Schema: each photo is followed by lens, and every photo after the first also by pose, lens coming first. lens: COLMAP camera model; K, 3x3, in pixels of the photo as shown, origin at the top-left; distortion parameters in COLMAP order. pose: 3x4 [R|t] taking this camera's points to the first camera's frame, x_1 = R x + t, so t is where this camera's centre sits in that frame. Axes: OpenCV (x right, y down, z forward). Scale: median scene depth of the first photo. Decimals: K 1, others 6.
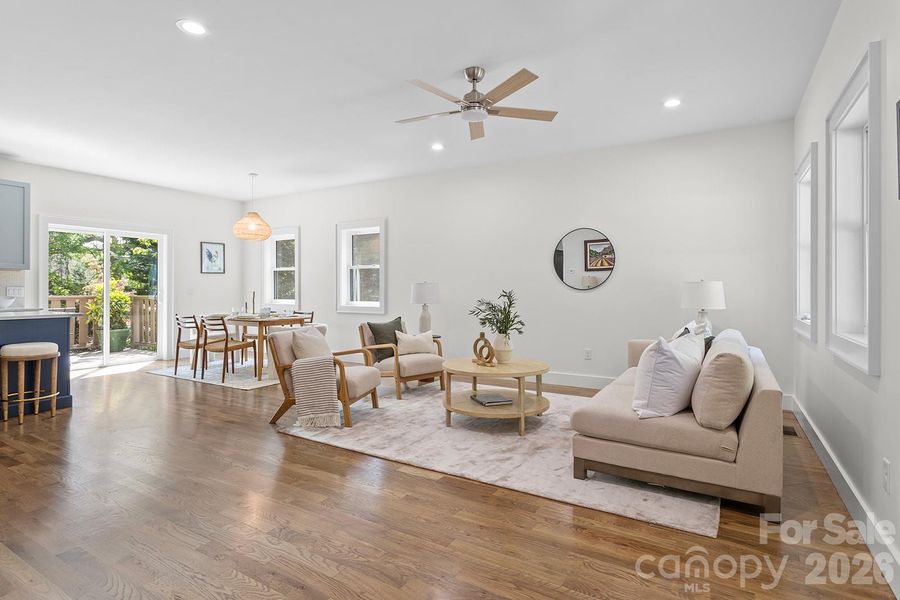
lens RADIAL K [[456.1, 0, 454.3], [0, 456.1, 287.6], [0, 0, 1]] dist [-0.001452, -0.000009]
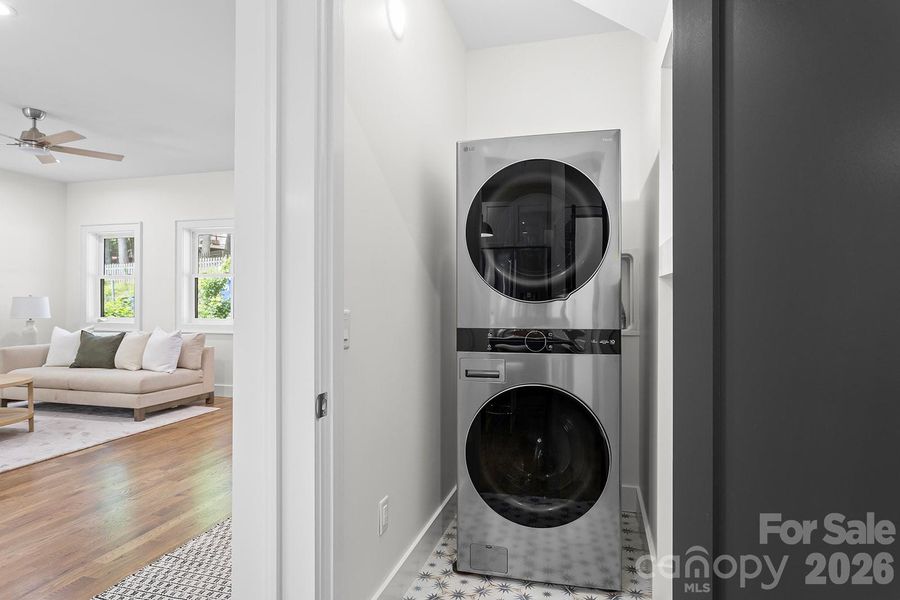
lens RADIAL K [[506.3, 0, 450.0], [0, 506.3, 300.0], [0, 0, 1]] dist [0.000373, 0.000230]
pose [[-0.263630, -0.002615, 0.964620, -1.273936], [-0.009628, 0.999954, 0.000079, -0.017873], [-0.964576, -0.009266, -0.263643, 0.301127]]
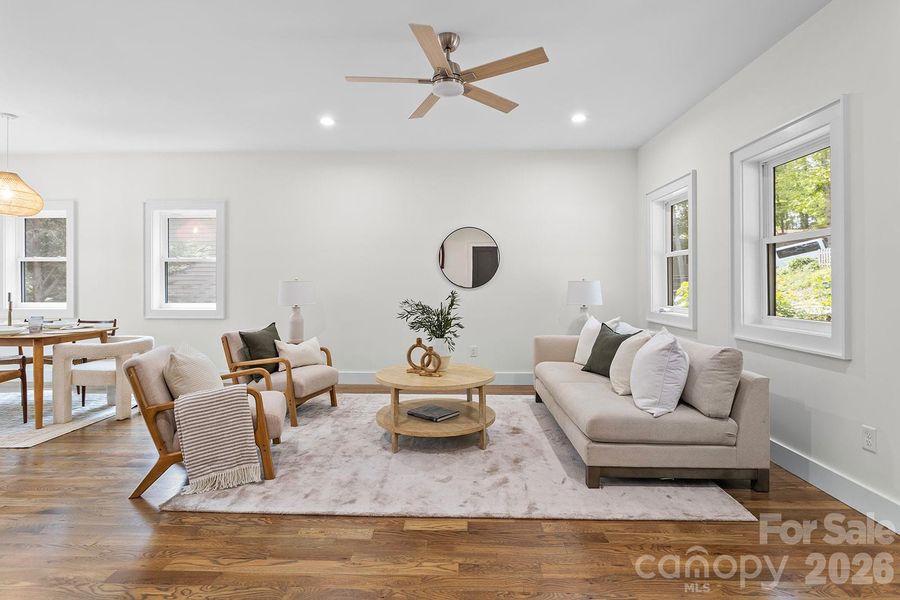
lens RADIAL K [[434.5, 0, 450.1], [0, 434.5, 282.9], [0, 0, 1]] dist [-0.006970, -0.000203]
pose [[0.876166, -0.000053, 0.482009, -0.310557], [-0.000221, 1.000000, 0.000512, -0.009696], [-0.482009, -0.000555, 0.876166, 0.248380]]
